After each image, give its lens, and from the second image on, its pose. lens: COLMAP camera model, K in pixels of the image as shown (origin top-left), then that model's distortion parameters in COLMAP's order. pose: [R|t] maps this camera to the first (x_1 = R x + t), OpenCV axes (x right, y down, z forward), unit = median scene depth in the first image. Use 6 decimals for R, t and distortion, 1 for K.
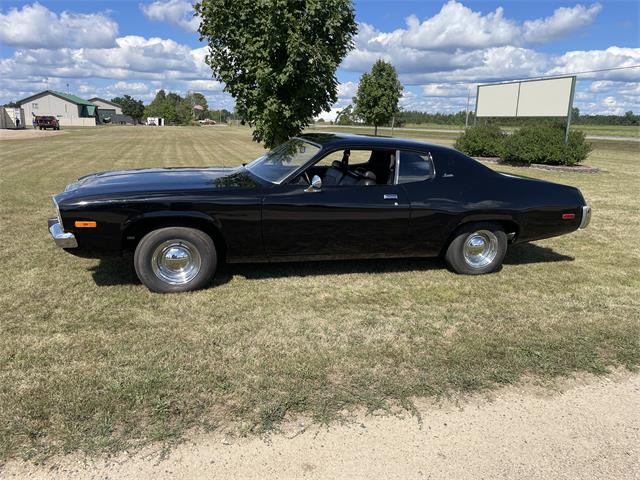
lens RADIAL K [[489.7, 0, 320.3], [0, 489.7, 242.7], [0, 0, 1]] dist [0.079549, -0.103981]
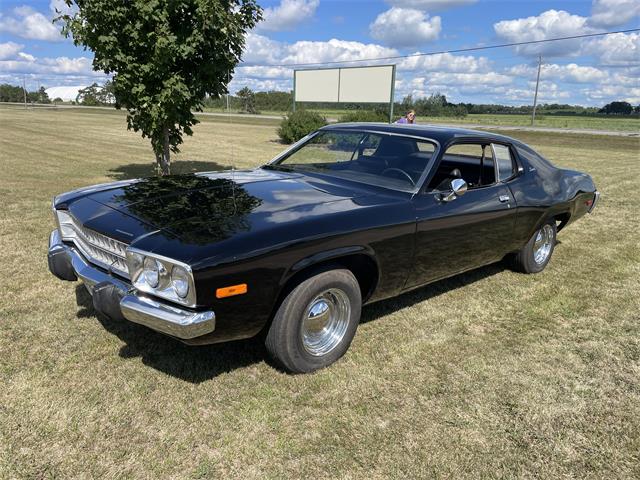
lens RADIAL K [[489.7, 0, 315.6], [0, 489.7, 242.3], [0, 0, 1]] dist [0.079549, -0.103981]
pose [[0.888764, -0.115566, 0.443558, -0.479050], [0.101111, 0.993287, 0.056195, -0.087777], [-0.447075, -0.005096, 0.894482, 0.333868]]
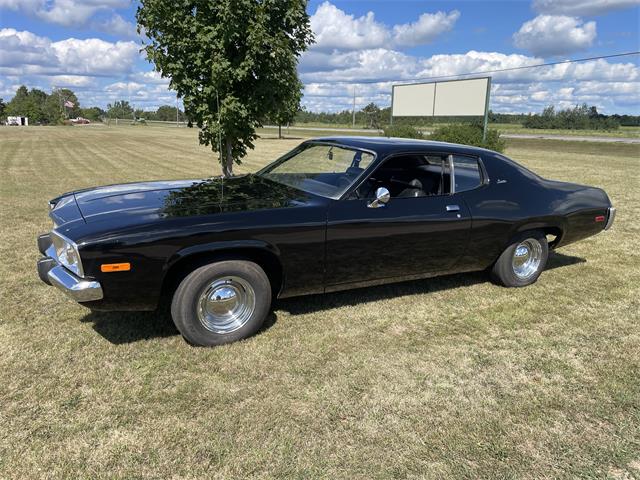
lens RADIAL K [[489.7, 0, 319.6], [0, 489.7, 244.9], [0, 0, 1]] dist [0.079549, -0.103981]
pose [[0.974539, -0.059407, 0.216204, -0.253416], [0.057996, 0.998234, 0.012869, -0.047165], [-0.216586, -0.000002, 0.976263, 0.166896]]
